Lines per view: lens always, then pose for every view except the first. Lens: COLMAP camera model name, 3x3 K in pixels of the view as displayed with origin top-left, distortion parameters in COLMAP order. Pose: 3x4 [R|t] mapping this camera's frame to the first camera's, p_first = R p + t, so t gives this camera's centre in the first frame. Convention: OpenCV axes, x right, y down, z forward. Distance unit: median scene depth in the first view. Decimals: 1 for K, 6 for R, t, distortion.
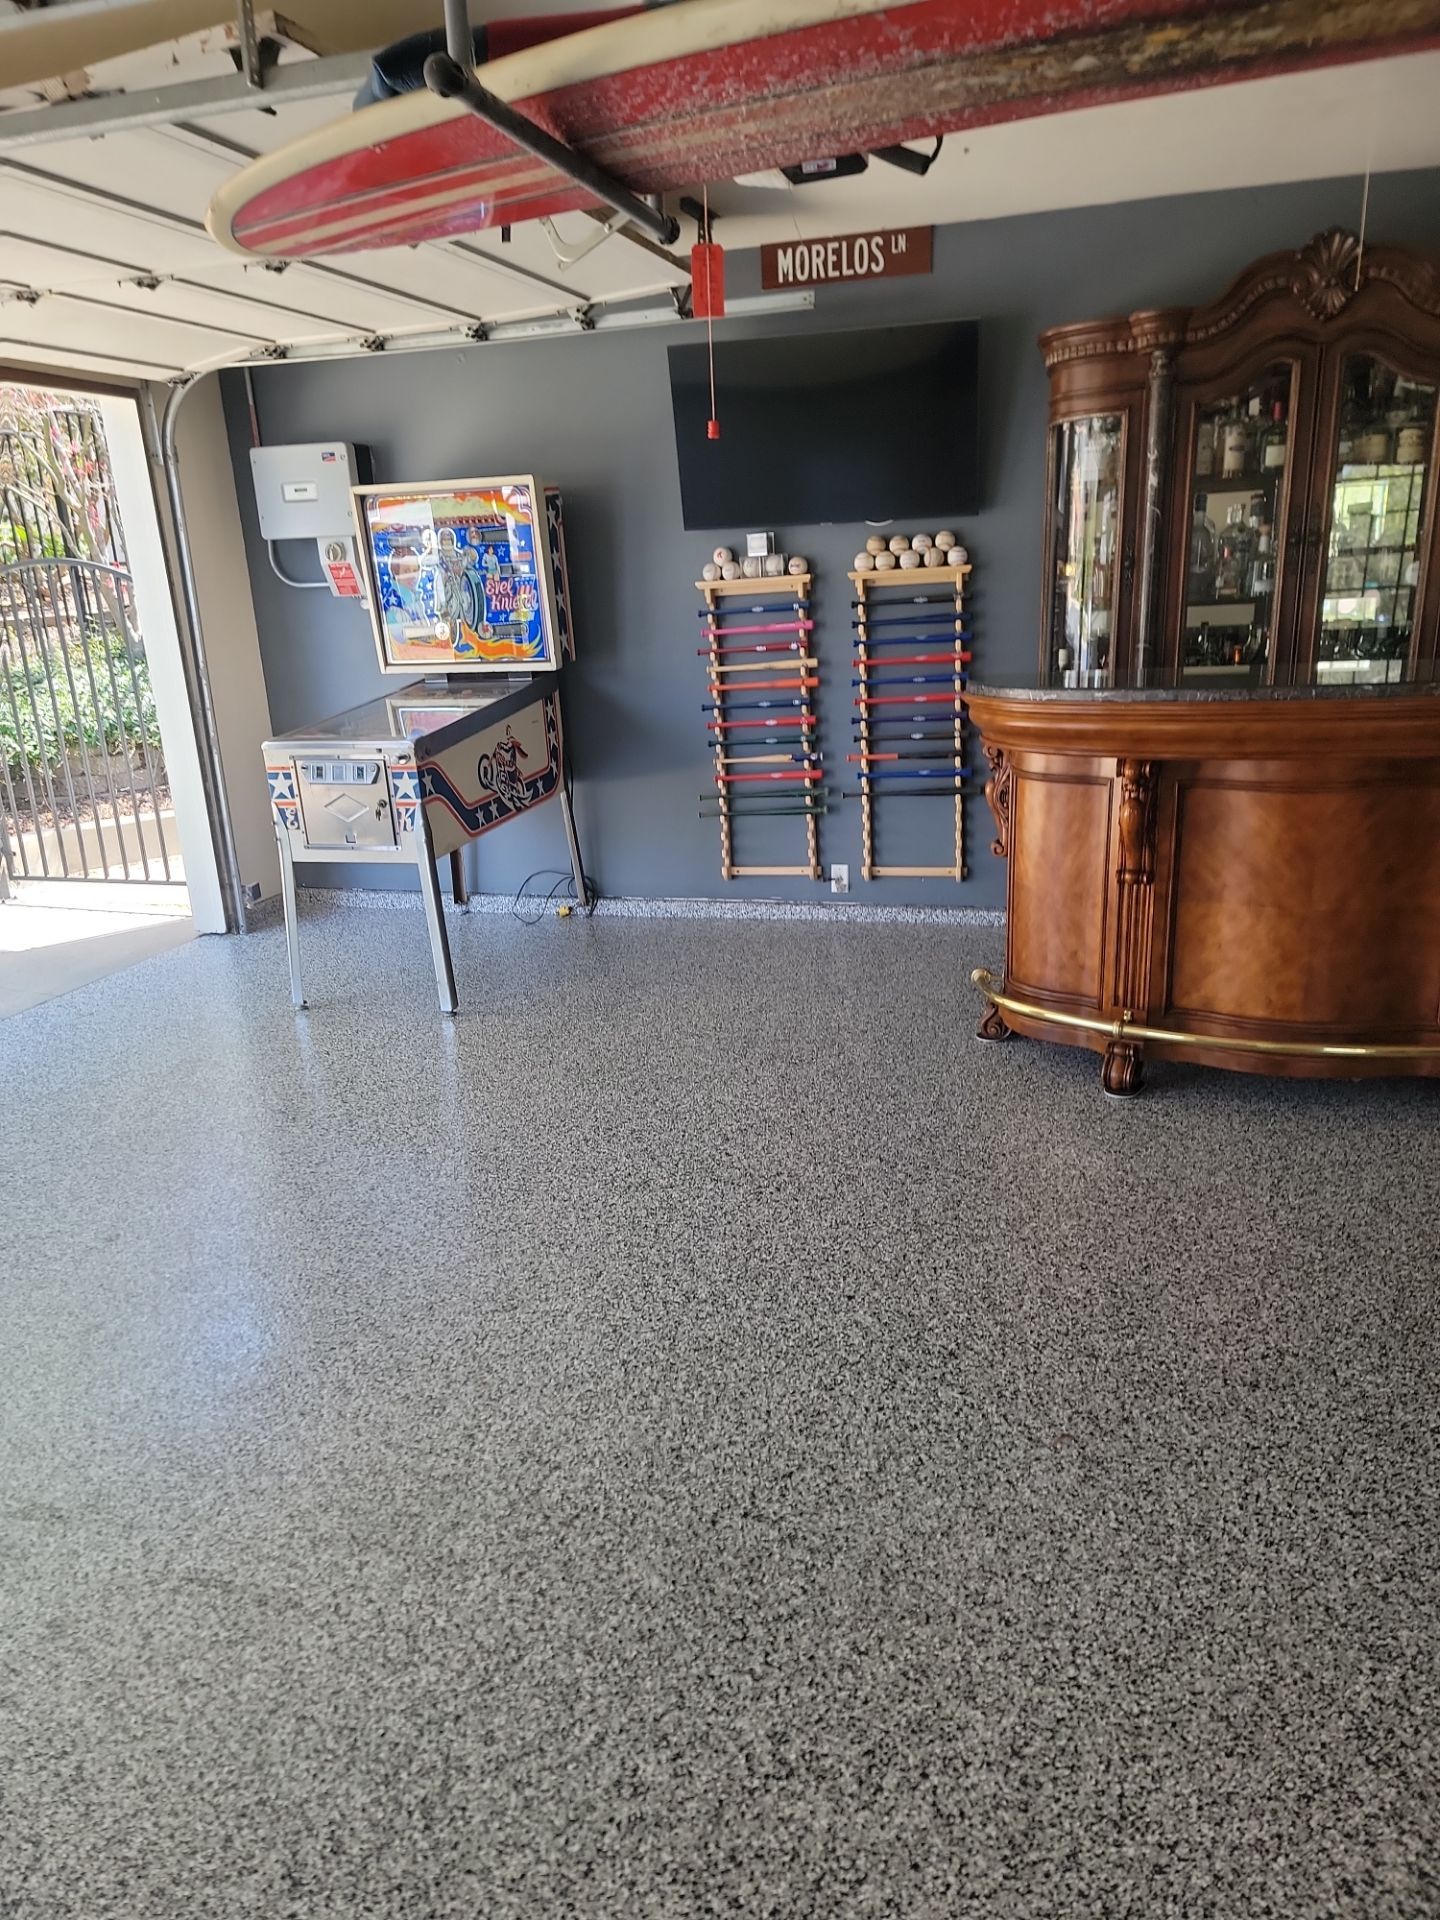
lens RADIAL K [[1318.4, 0, 700.1], [0, 1318.4, 995.2], [0, 0, 1]] dist [0.085781, -0.072119]
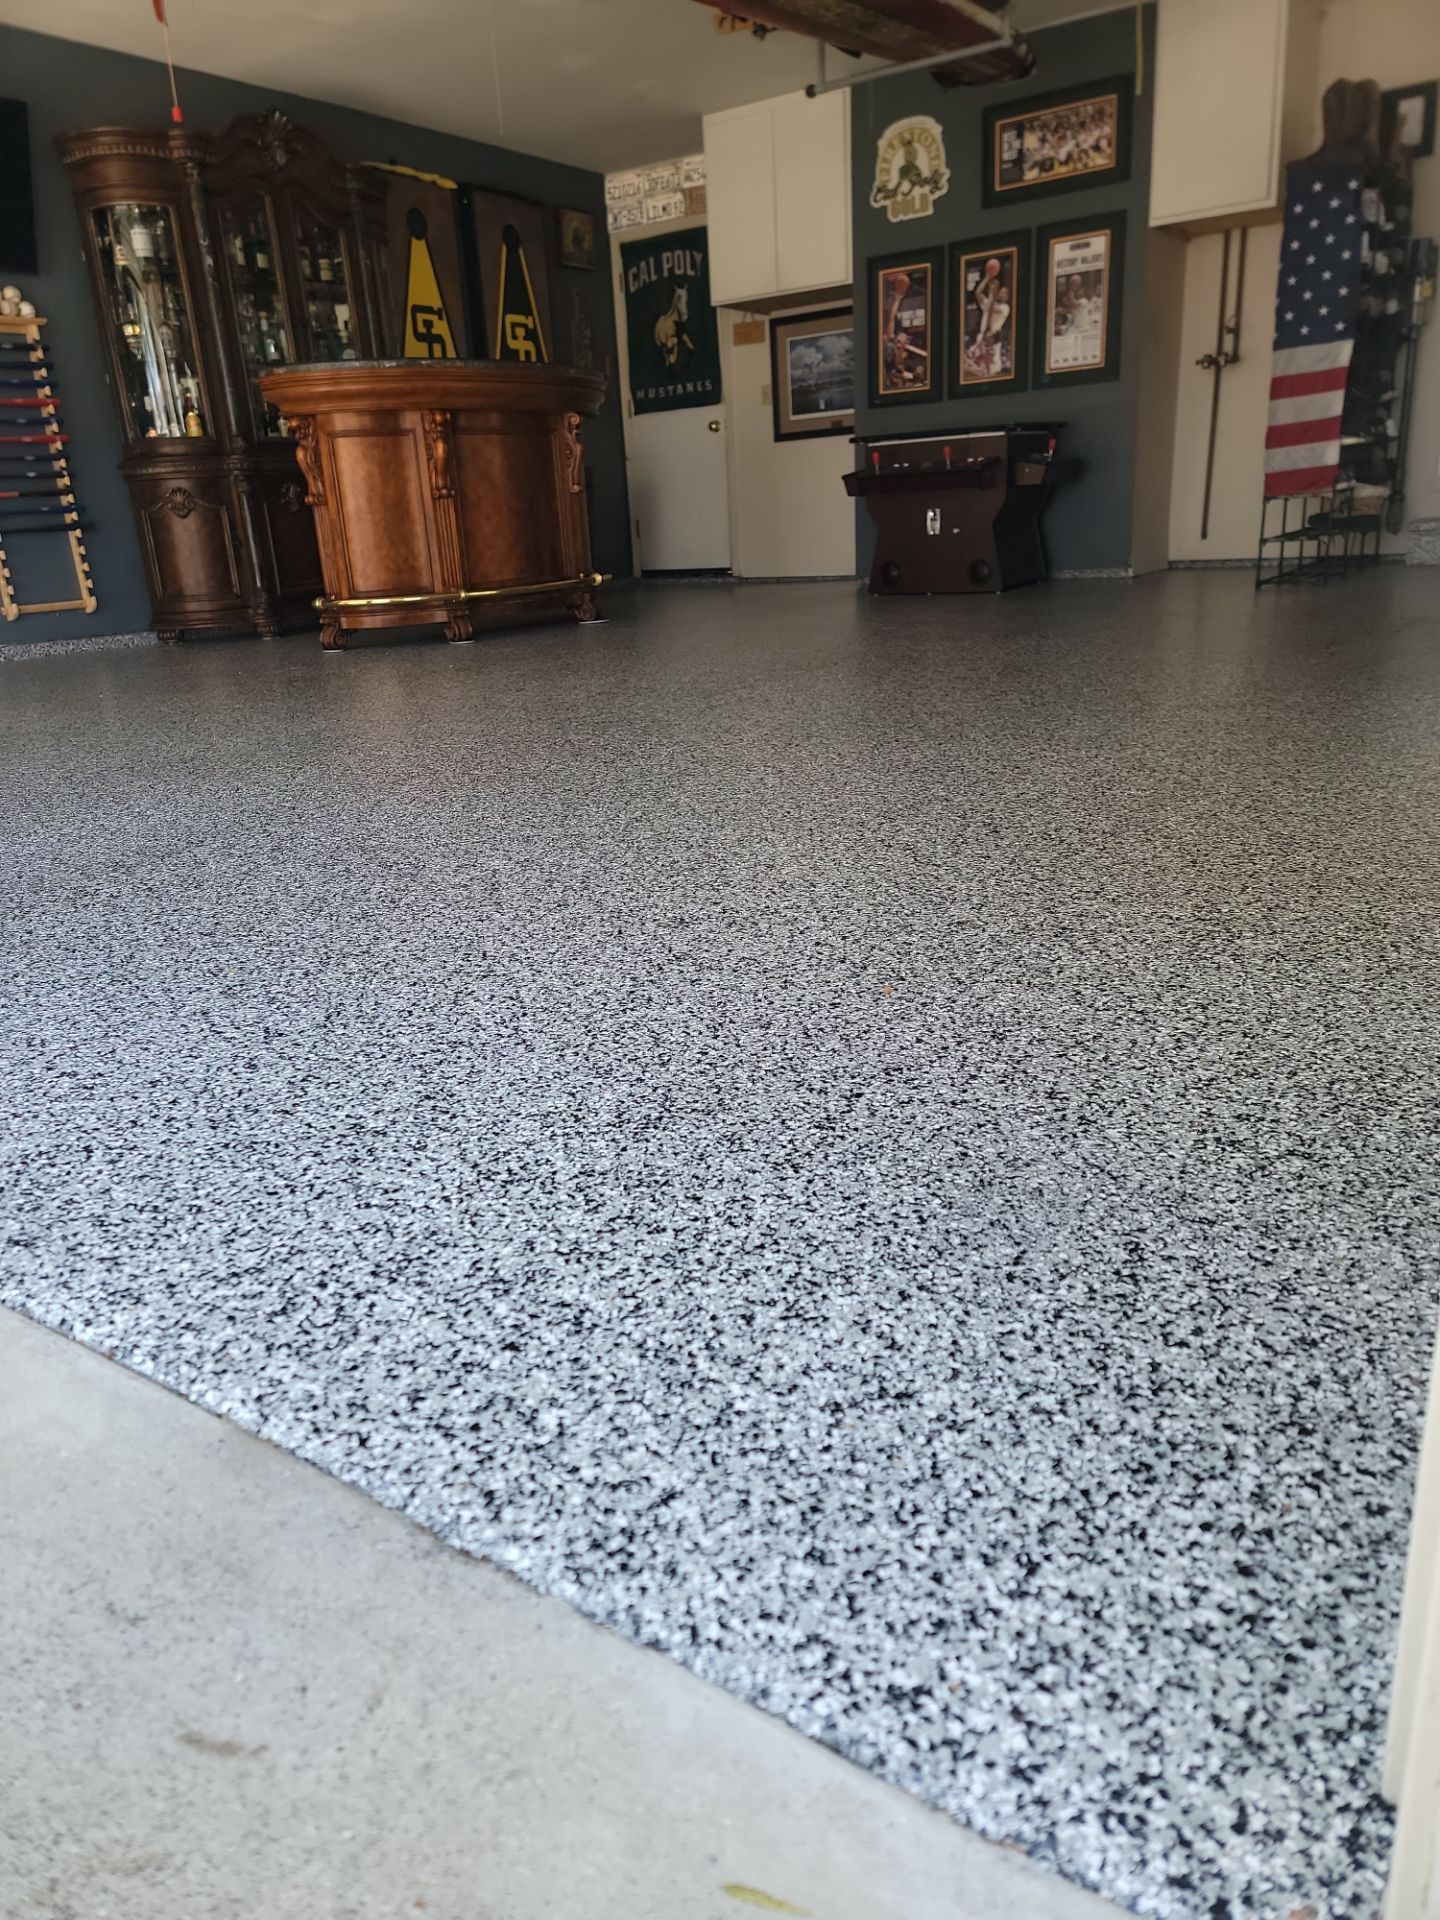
lens RADIAL K [[1318.4, 0, 687.2], [0, 1318.4, 968.1], [0, 0, 1]] dist [0.085781, -0.072119]
pose [[0.318816, -0.282764, 0.904655, -1.262921], [0.331416, 0.927470, 0.173098, 0.273053], [-0.887987, 0.244630, 0.389405, 0.279938]]
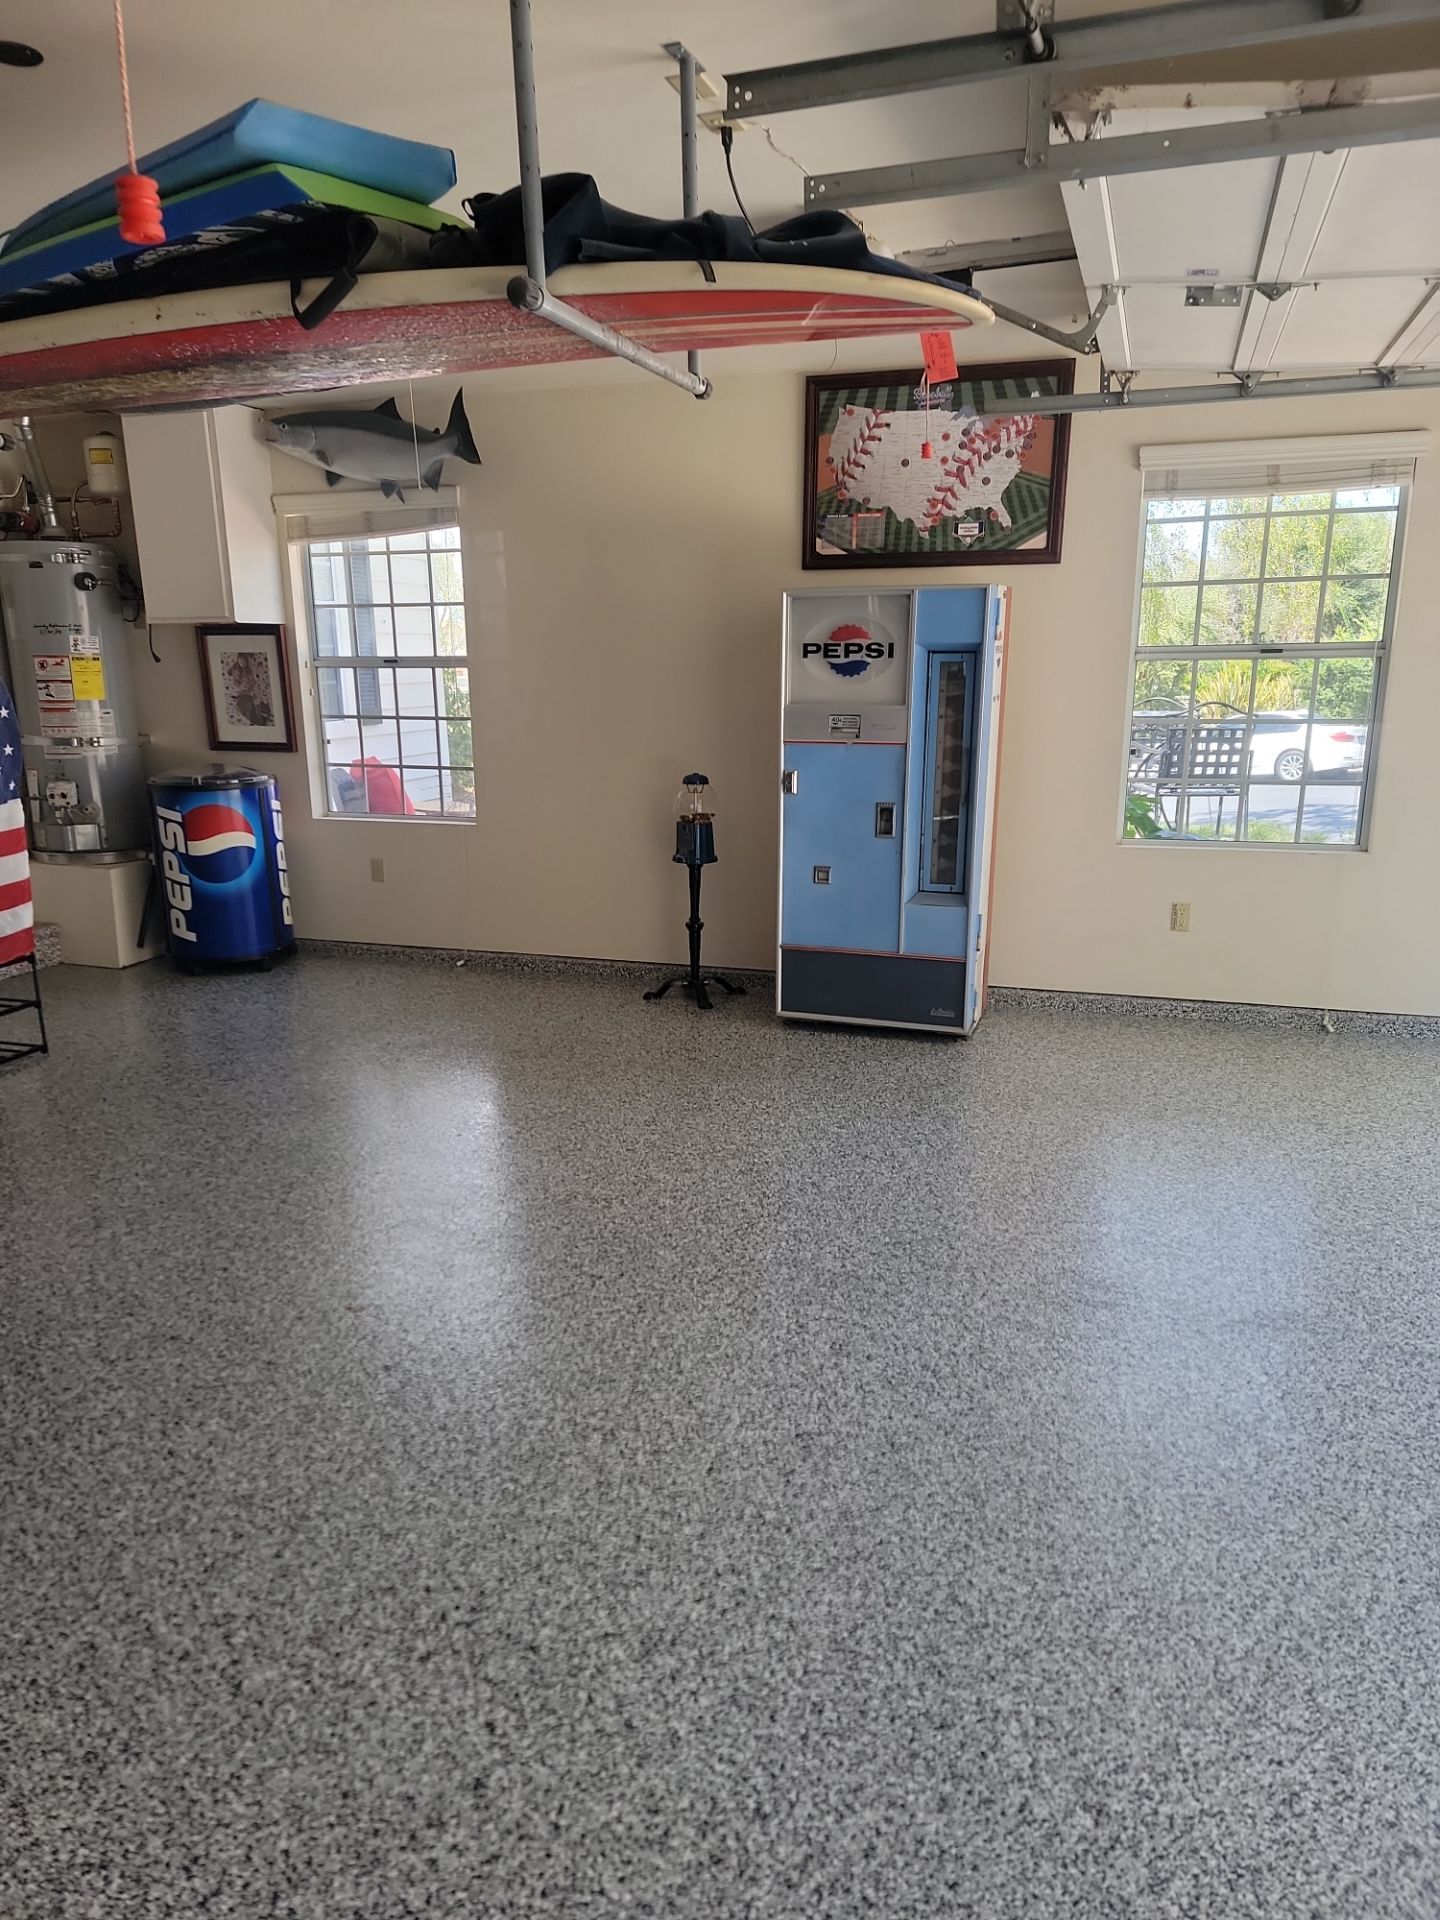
lens RADIAL K [[1318.4, 0, 696.8], [0, 1318.4, 1001.9], [0, 0, 1]] dist [0.085781, -0.072119]
pose [[-0.997306, 0.047010, 0.056315, -0.113217], [0.070060, 0.837953, 0.541227, -0.441658], [-0.021746, 0.543714, -0.838989, 1.351016]]
